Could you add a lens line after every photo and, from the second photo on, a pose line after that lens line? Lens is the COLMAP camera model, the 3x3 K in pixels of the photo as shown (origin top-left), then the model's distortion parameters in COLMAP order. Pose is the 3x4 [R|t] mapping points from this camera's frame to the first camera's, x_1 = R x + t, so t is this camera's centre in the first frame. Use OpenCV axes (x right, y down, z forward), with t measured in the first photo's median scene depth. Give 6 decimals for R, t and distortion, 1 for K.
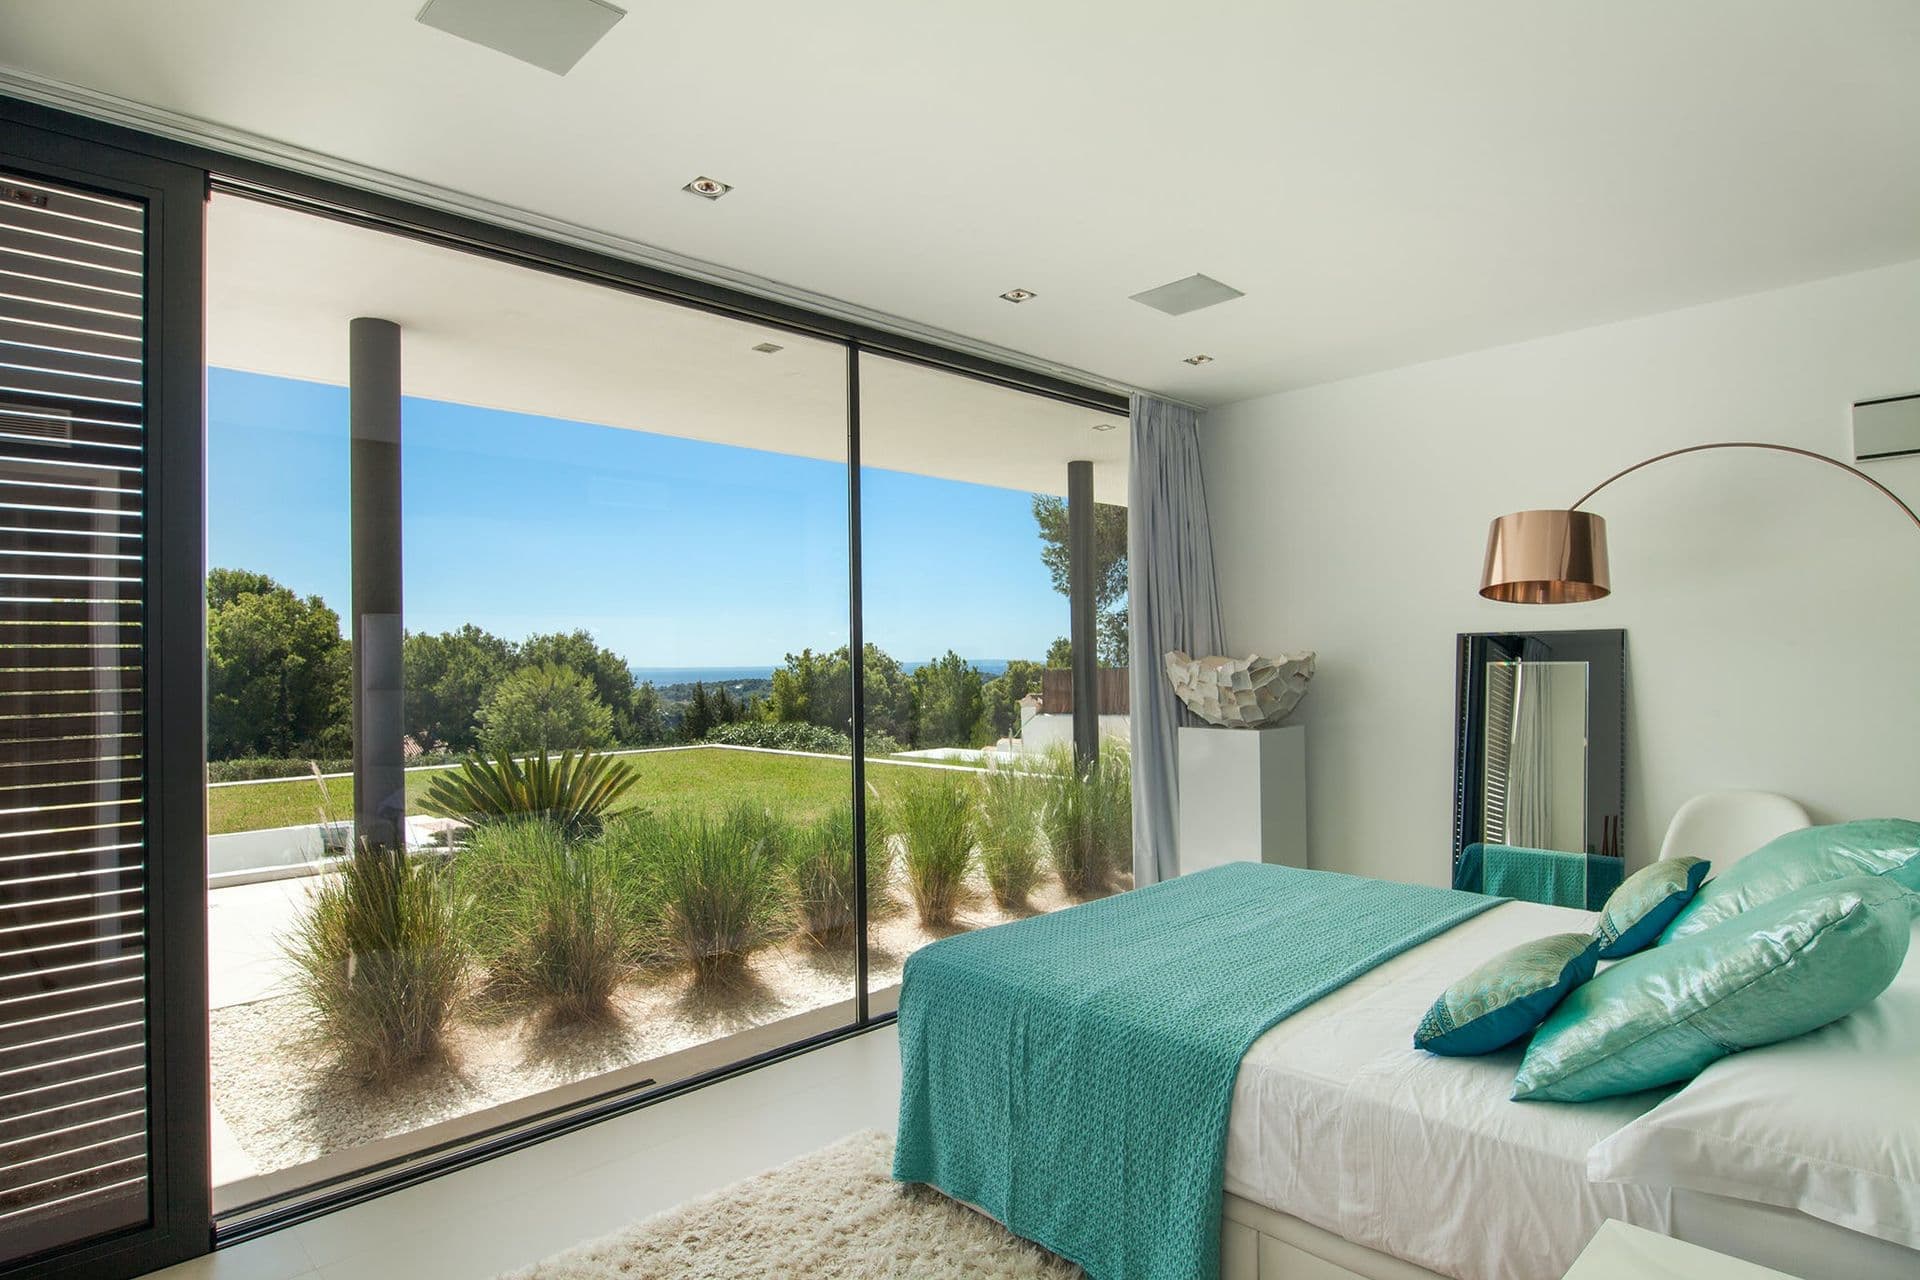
lens RADIAL K [[1083.5, 0, 957.0], [0, 1083.5, 588.1], [0, 0, 1]] dist [0.000564, -0.001638]
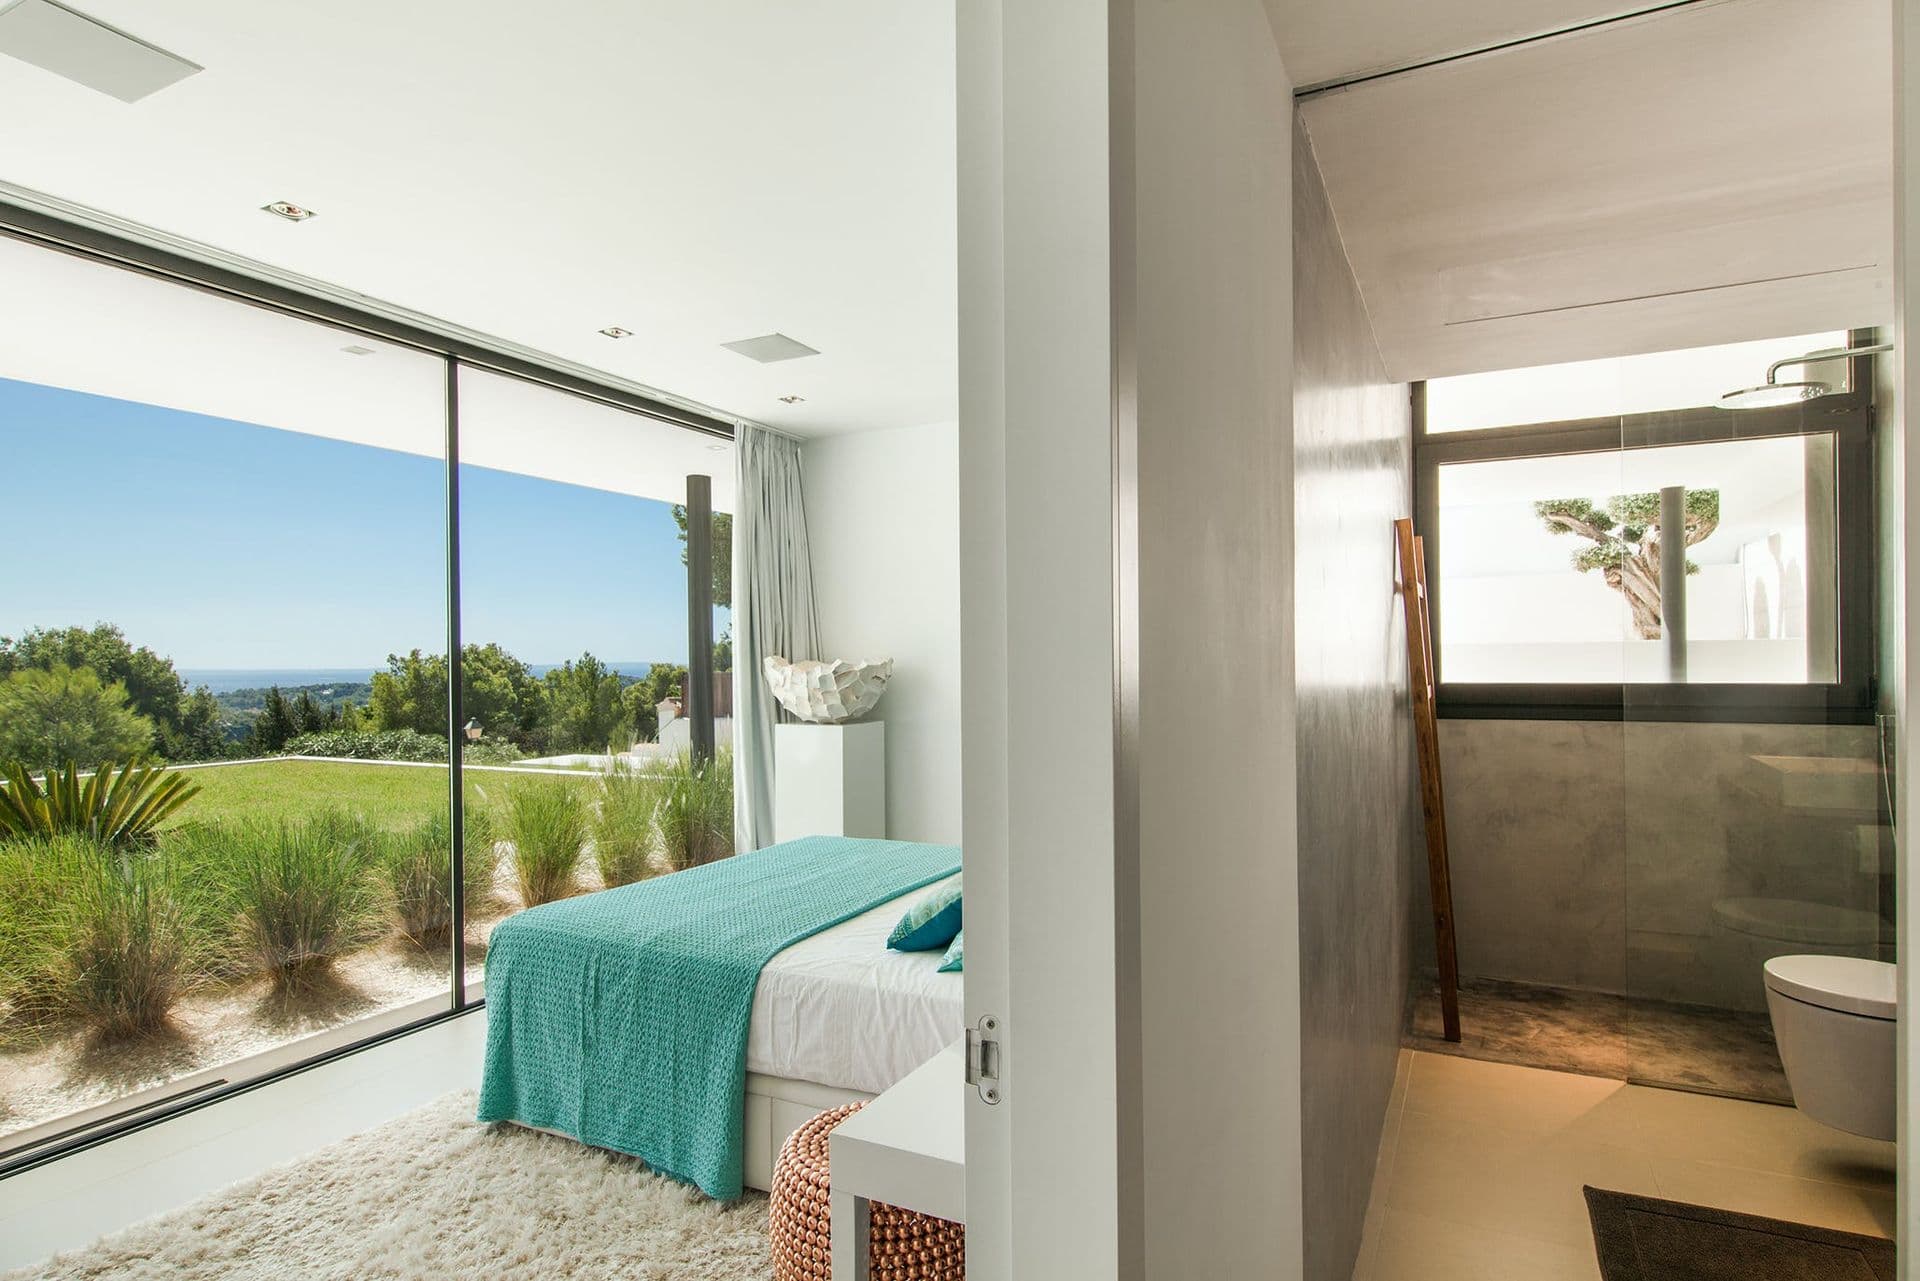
lens RADIAL K [[1068.6, 0, 960.0], [0, 1068.6, 640.5], [0, 0, 1]] dist [0.022799, -0.010771]
pose [[0.944909, 0.011579, 0.327128, 0.025834], [-0.026219, 0.998840, 0.040380, -0.008812], [-0.326281, -0.046733, 0.944117, -0.120015]]
